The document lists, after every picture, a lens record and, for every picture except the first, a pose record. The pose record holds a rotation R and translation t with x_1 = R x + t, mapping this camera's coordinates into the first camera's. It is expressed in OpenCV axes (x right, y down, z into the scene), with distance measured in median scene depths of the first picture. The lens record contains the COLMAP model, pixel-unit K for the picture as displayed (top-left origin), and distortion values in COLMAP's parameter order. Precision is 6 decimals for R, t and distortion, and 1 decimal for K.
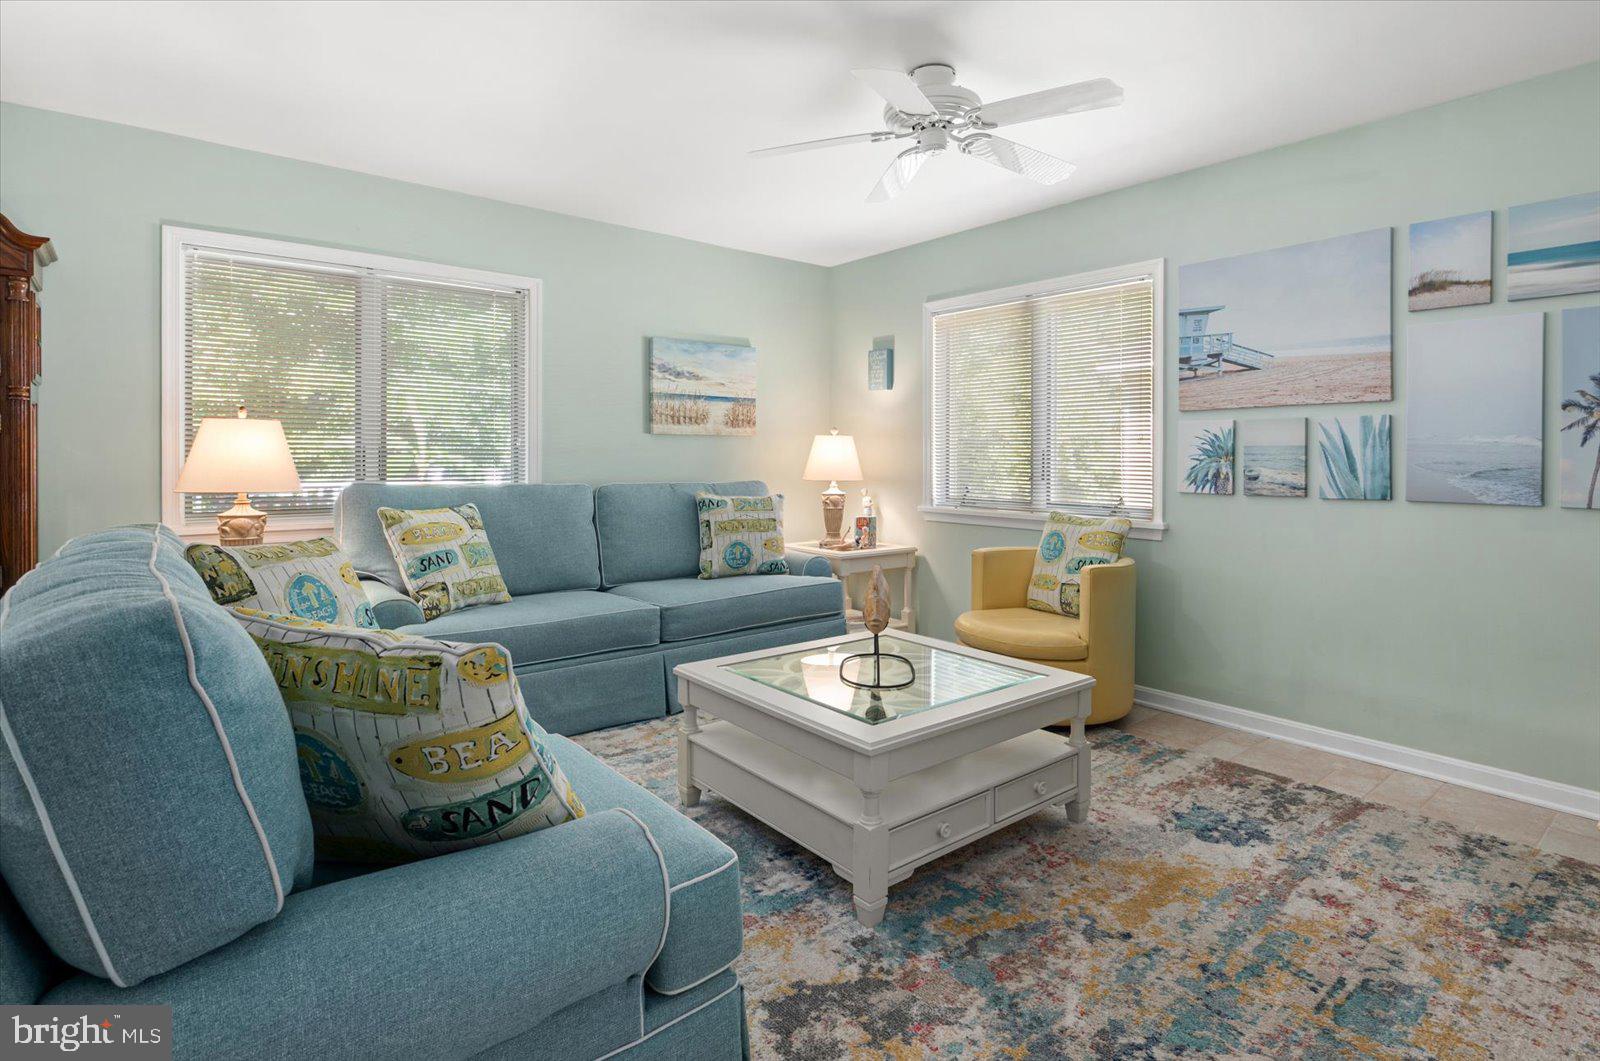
lens RADIAL K [[807.0, 0, 828.4], [0, 807.0, 464.6], [0, 0, 1]] dist [0.000282, 0.000253]
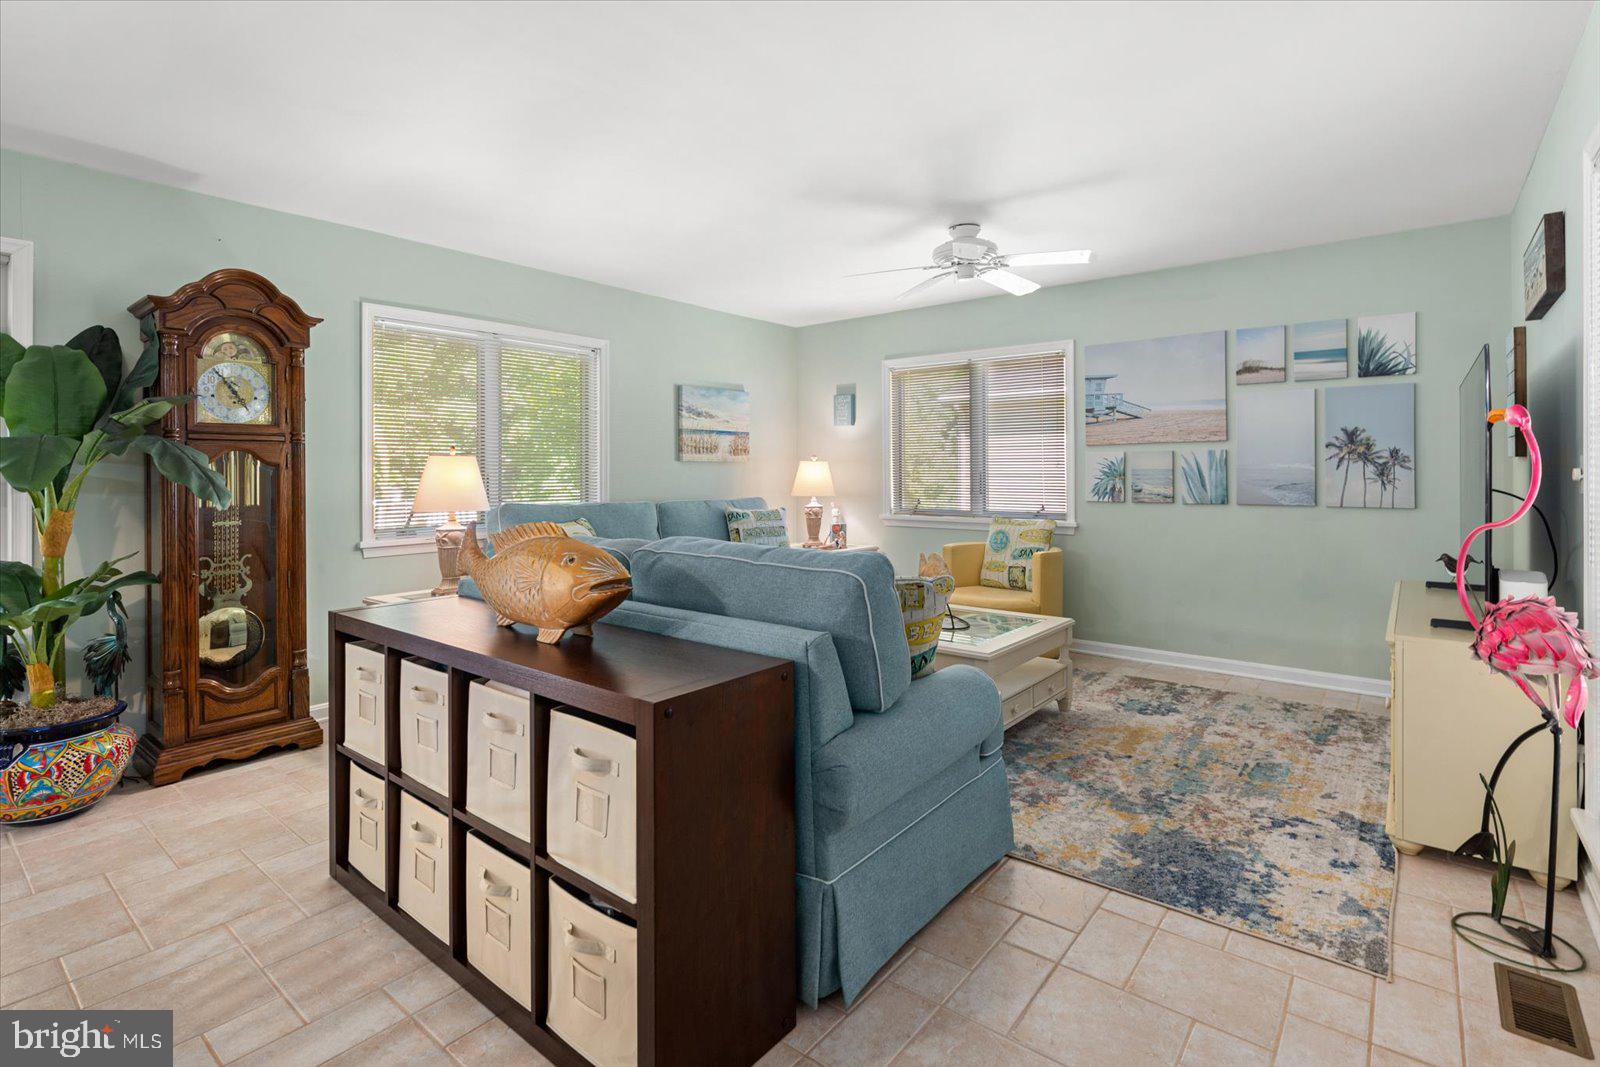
lens RADIAL K [[763.7, 0, 786.7], [0, 763.7, 474.1], [0, 0, 1]] dist [0.002144, 0.000434]
pose [[0.984633, -0.009012, 0.174406, -0.381054], [0.010303, 0.999926, -0.006499, -0.012315], [-0.174334, 0.008196, 0.984652, -0.296261]]
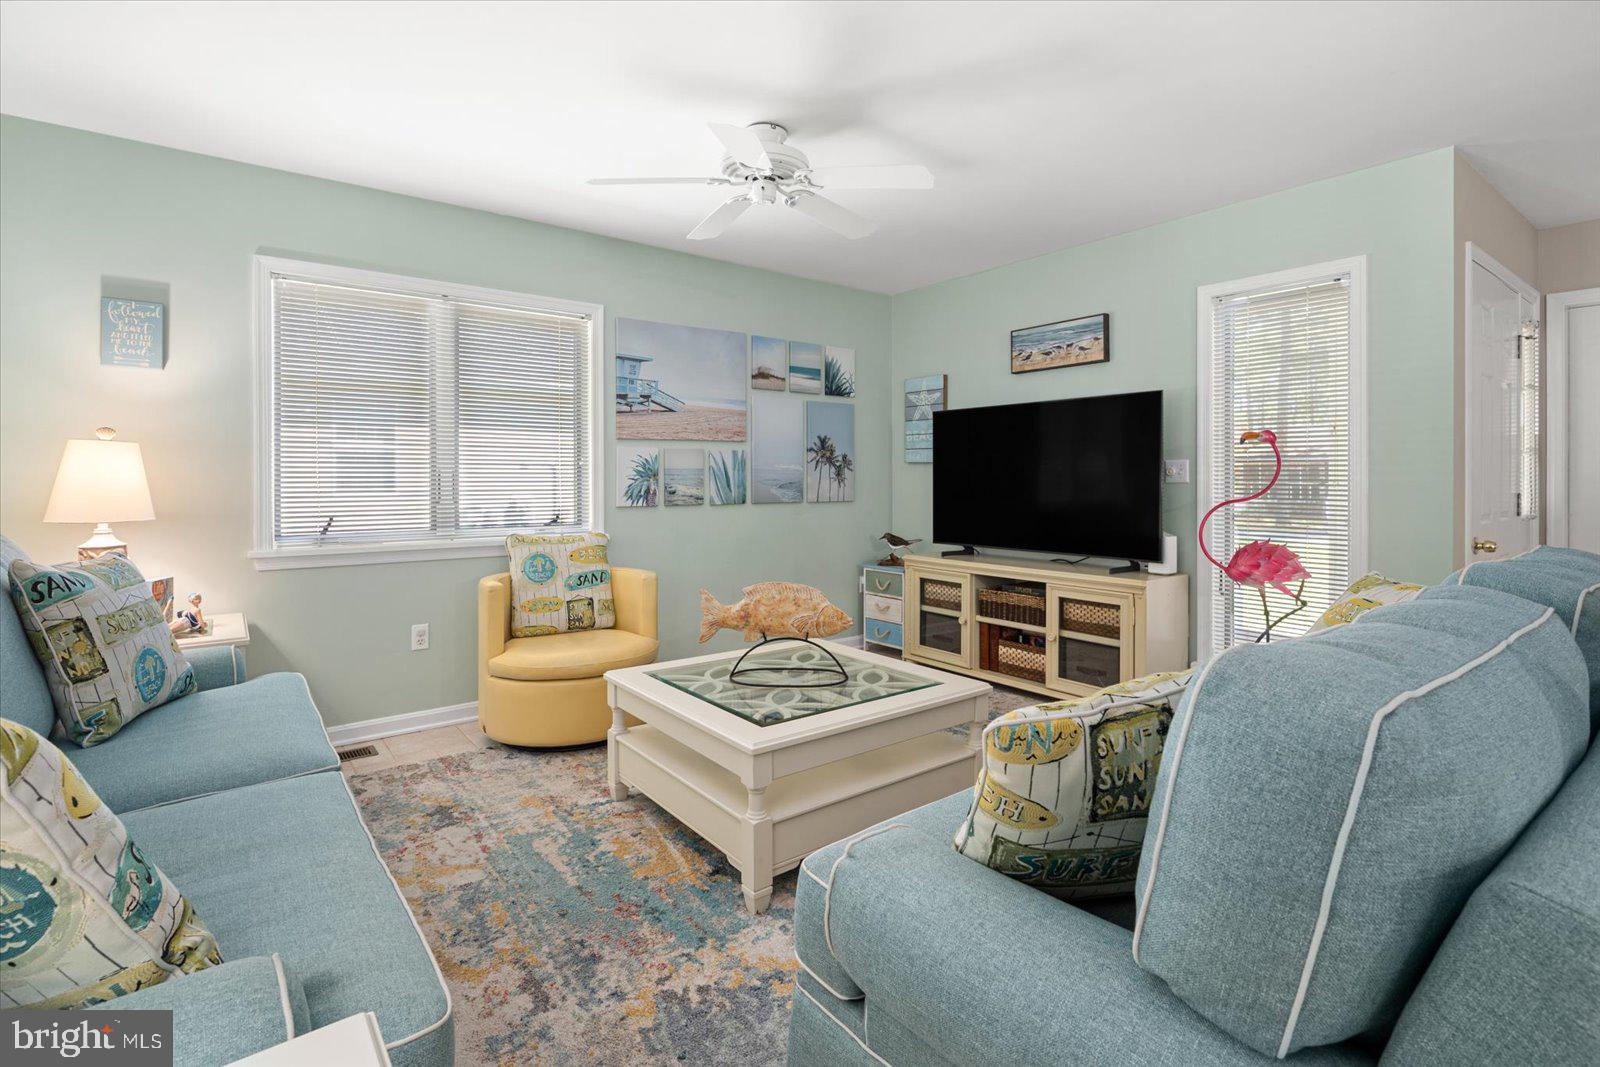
lens RADIAL K [[763.7, 0, 815.7], [0, 763.7, 479.1], [0, 0, 1]] dist [0.002144, 0.000434]
pose [[0.040775, -0.008712, 0.999130, -0.767986], [0.010225, 0.999913, 0.008302, -0.014392], [-0.999116, 0.009877, 0.040860, 0.746812]]
